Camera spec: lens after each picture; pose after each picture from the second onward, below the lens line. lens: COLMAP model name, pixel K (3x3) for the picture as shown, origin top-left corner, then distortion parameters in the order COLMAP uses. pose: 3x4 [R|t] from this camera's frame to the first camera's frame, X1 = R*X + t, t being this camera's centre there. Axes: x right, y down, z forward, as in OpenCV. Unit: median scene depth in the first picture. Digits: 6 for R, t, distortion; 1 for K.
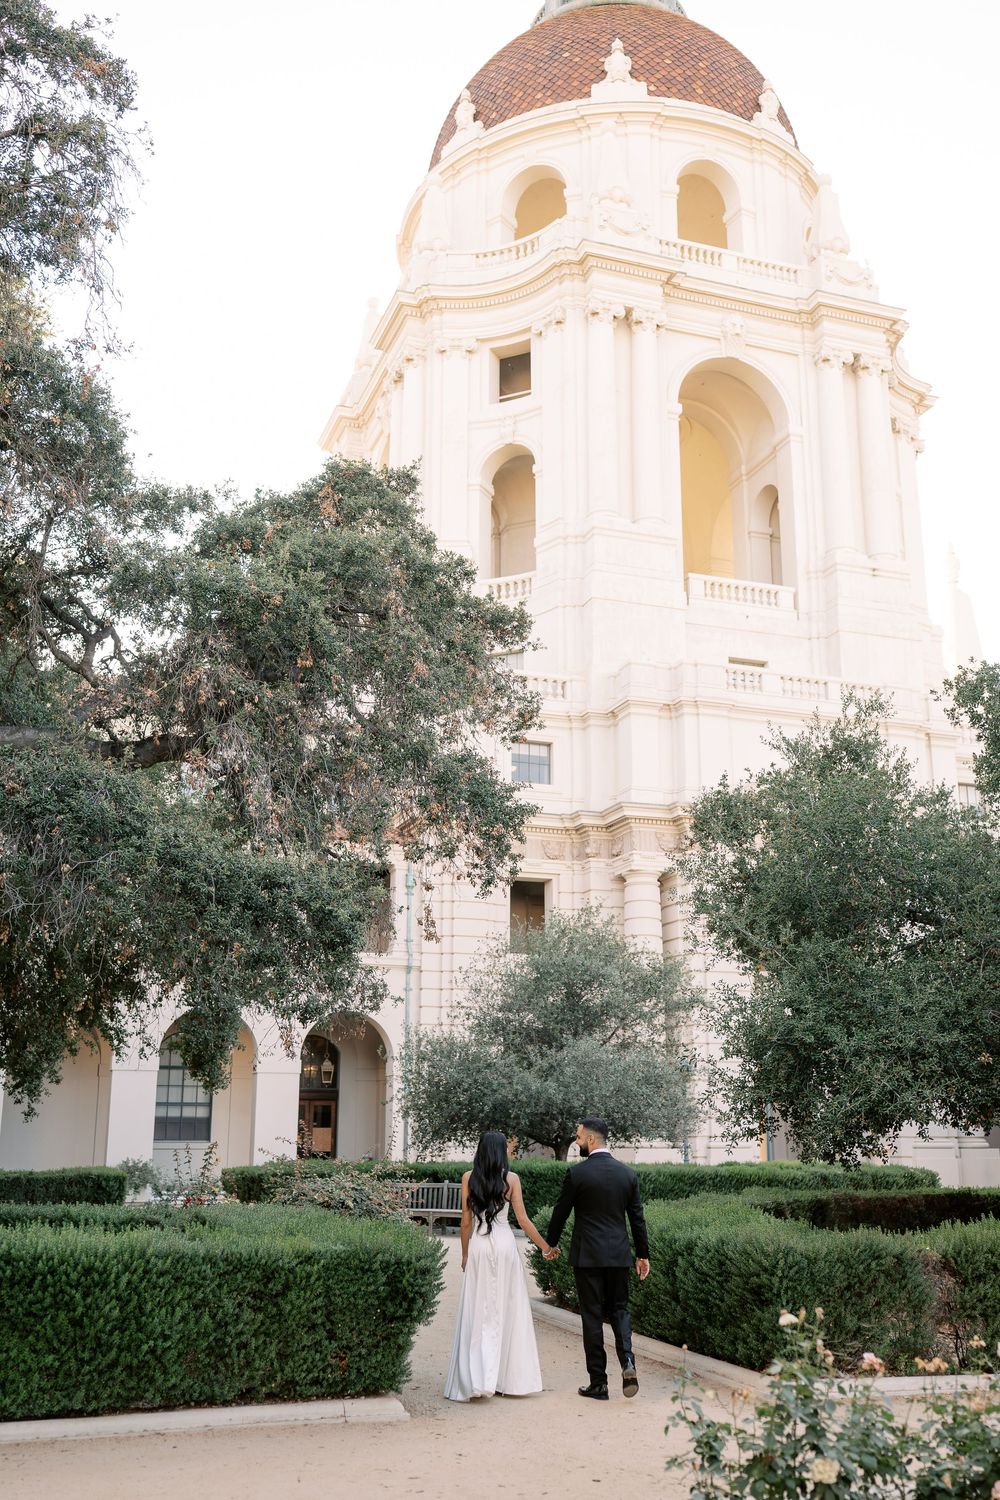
lens RADIAL K [[1501.8, 0, 495.6], [0, 1501.8, 779.2], [0, 0, 1]] dist [0.013480, -0.003314]
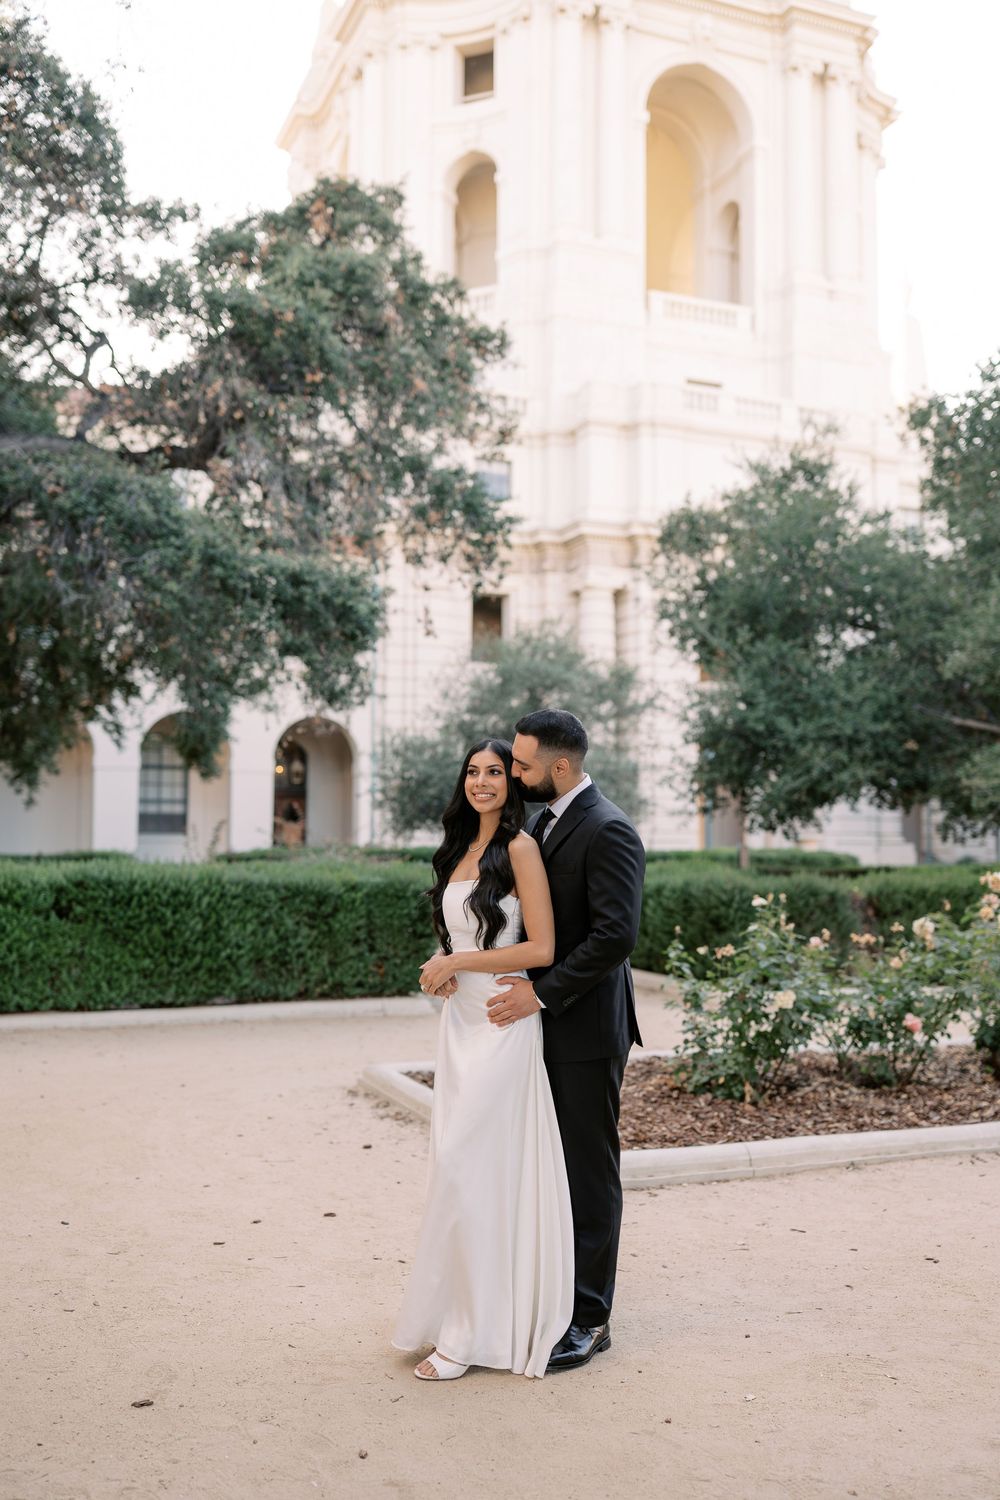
lens RADIAL K [[1501.8, 0, 495.6], [0, 1501.8, 779.2], [0, 0, 1]] dist [0.013480, -0.003314]
pose [[0.998932, 0.007972, 0.045503, -0.037212], [-0.016158, 0.983078, 0.182474, 0.005570], [-0.043279, -0.183014, 0.982157, -0.101571]]
